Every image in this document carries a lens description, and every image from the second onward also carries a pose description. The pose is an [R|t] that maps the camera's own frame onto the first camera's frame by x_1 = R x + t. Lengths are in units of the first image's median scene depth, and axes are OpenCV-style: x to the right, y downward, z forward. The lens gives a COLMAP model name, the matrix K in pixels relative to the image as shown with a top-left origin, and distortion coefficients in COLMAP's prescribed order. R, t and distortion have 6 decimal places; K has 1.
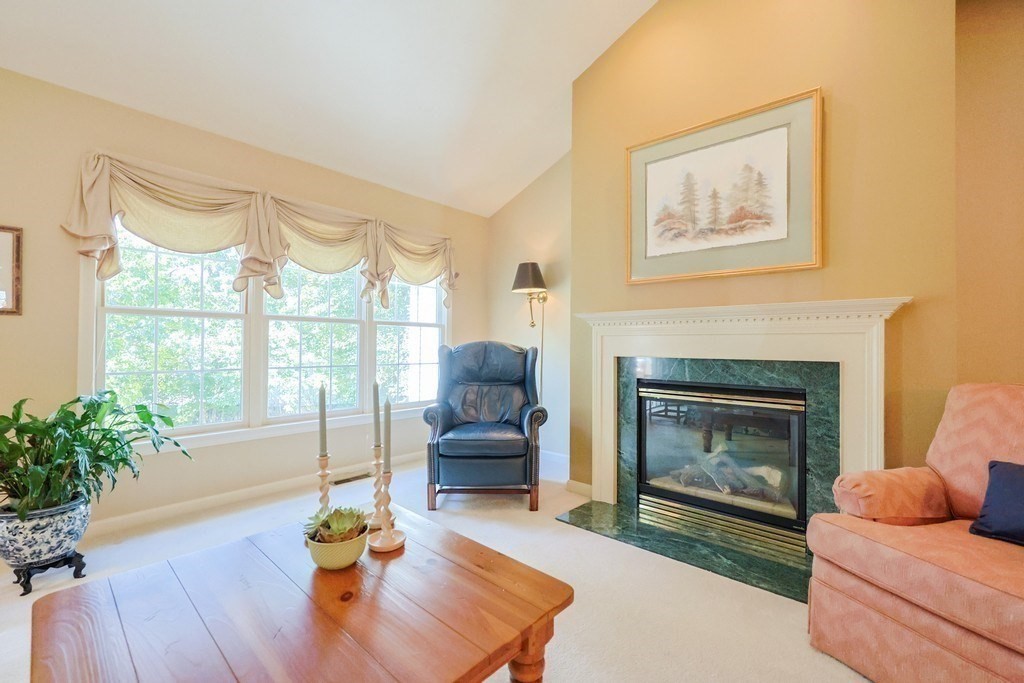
lens RADIAL K [[439.0, 0, 512.4], [0, 439.0, 340.9], [0, 0, 1]] dist [-0.000208, -0.000586]
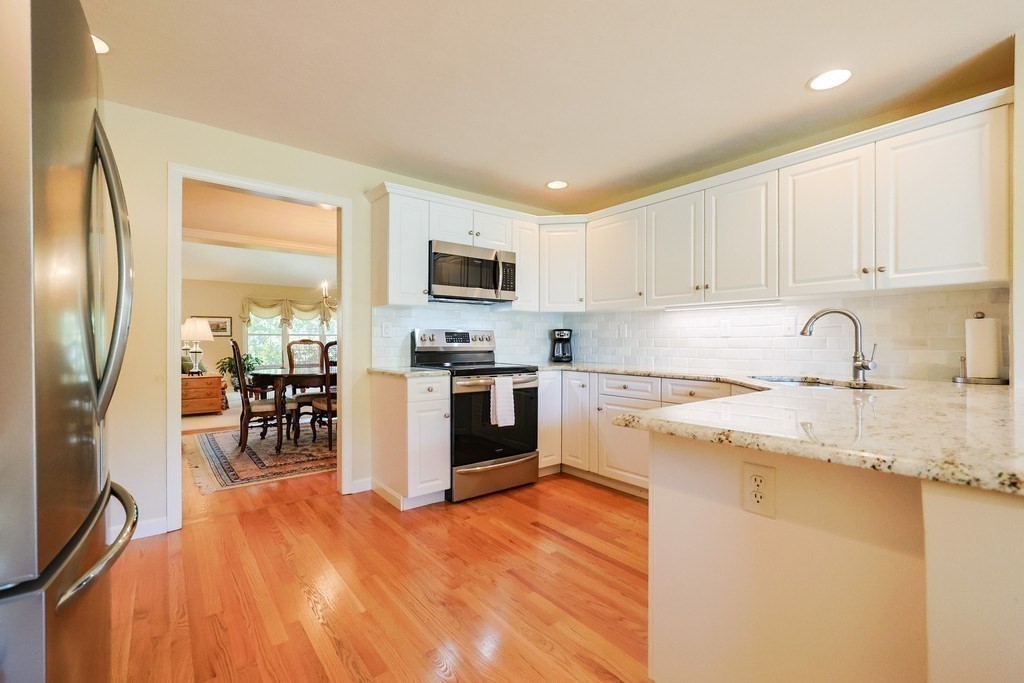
lens RADIAL K [[439.0, 0, 514.3], [0, 439.0, 342.2], [0, 0, 1]] dist [-0.000208, -0.000586]
pose [[0.986315, -0.006764, -0.164734, 2.018093], [0.008650, 0.999905, 0.010737, -0.020529], [0.164646, -0.012015, 0.986280, -2.417118]]
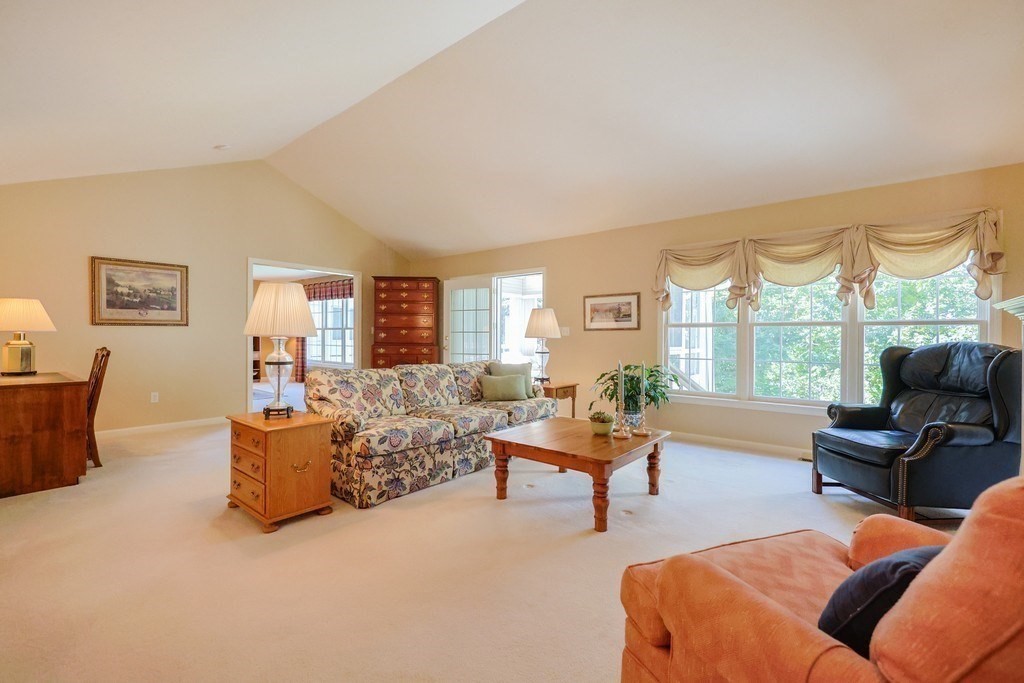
lens RADIAL K [[439.0, 0, 512.8], [0, 439.0, 338.0], [0, 0, 1]] dist [-0.000208, -0.000586]
pose [[0.050886, -0.004476, -0.998694, 0.946958], [0.003348, 0.999985, -0.004311, -0.007757], [0.998699, -0.003124, 0.050900, 0.182094]]
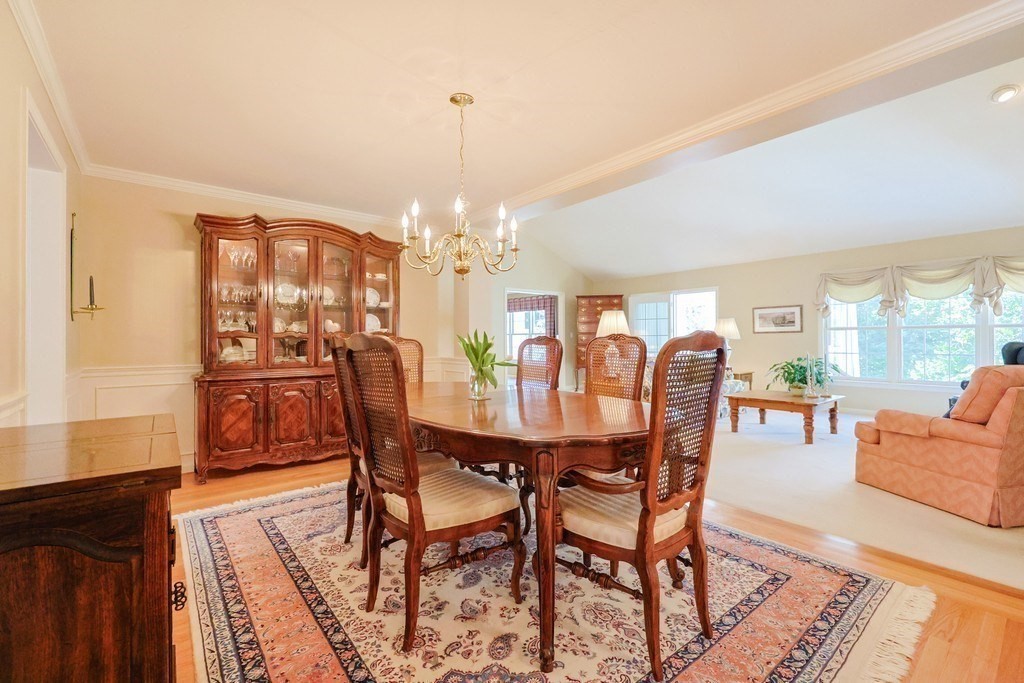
lens RADIAL K [[439.0, 0, 513.7], [0, 439.0, 339.1], [0, 0, 1]] dist [-0.000208, -0.000586]
pose [[-0.155974, -0.009408, -0.987716, 1.887001], [0.010903, 0.999877, -0.011245, -0.000060], [0.987701, -0.012523, -0.155852, -0.447112]]
